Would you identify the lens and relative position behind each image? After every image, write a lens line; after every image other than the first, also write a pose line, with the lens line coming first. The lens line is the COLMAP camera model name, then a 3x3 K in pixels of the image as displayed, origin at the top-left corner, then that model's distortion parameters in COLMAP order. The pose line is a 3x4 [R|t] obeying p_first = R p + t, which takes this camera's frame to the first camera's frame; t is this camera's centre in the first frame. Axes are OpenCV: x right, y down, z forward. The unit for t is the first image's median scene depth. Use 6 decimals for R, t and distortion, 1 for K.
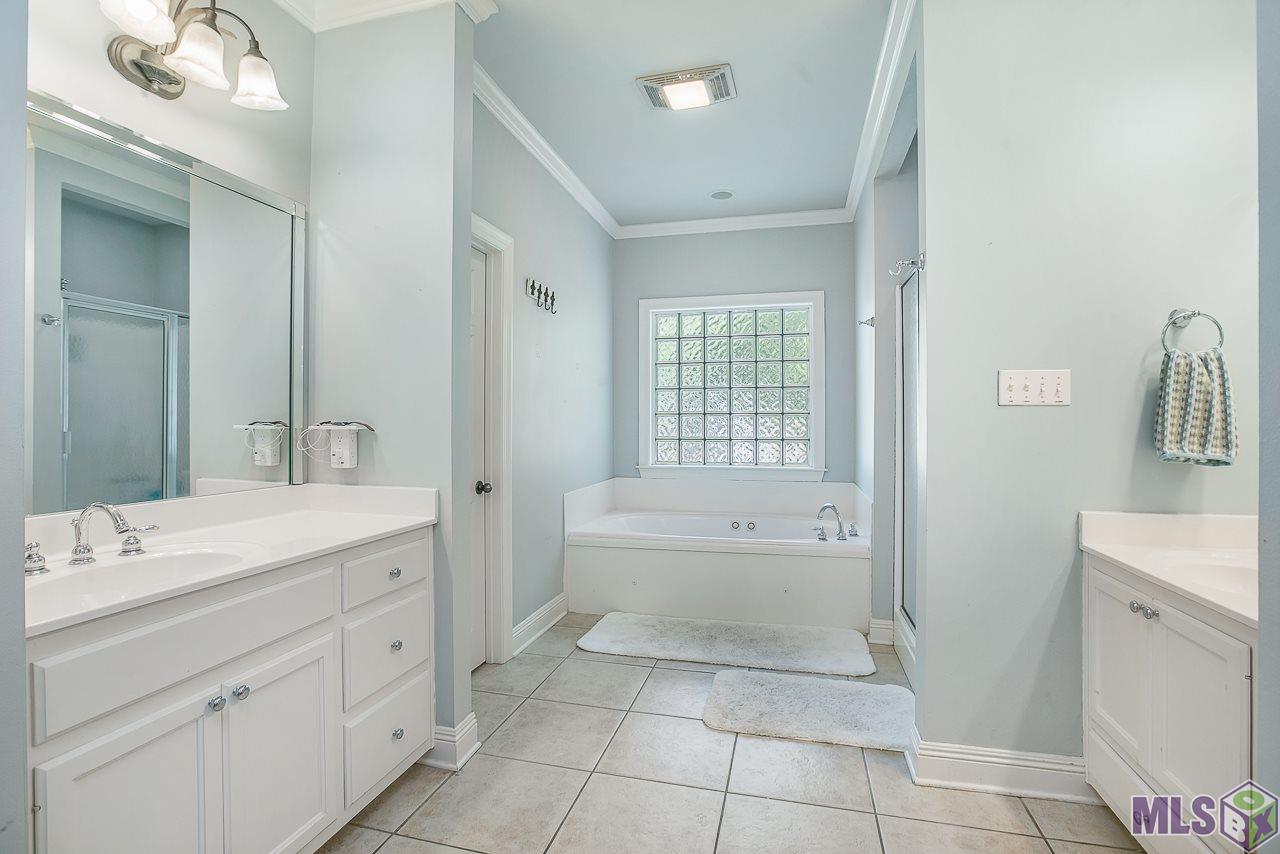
lens RADIAL K [[603.9, 0, 631.3], [0, 603.9, 418.4], [0, 0, 1]] dist [-0.061884, 0.031554]
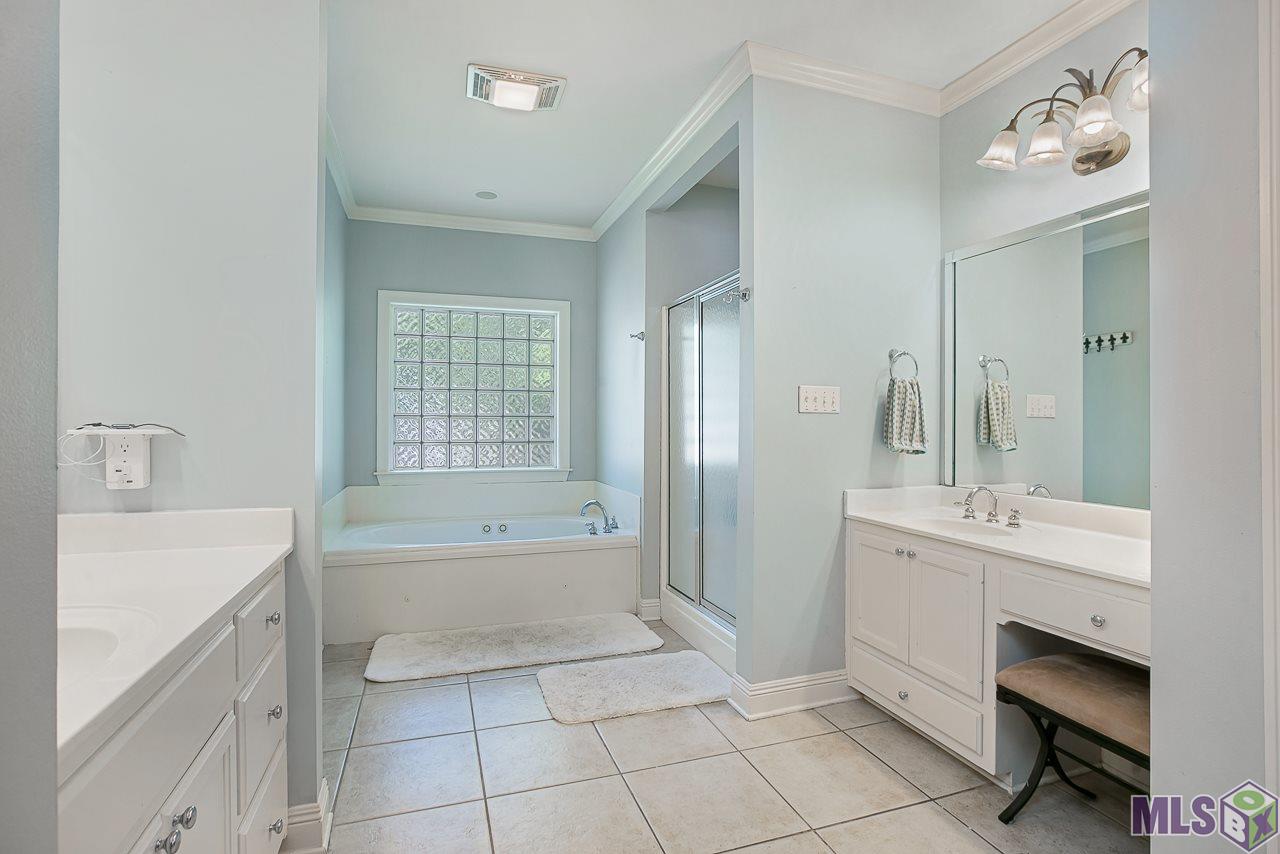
lens RADIAL K [[603.9, 0, 631.3], [0, 603.9, 418.4], [0, 0, 1]] dist [-0.061884, 0.031554]
pose [[0.836281, 0.007665, 0.548248, -0.273968], [-0.005119, 0.999968, -0.006171, 0.000654], [-0.548278, 0.002354, 0.836293, 0.065725]]
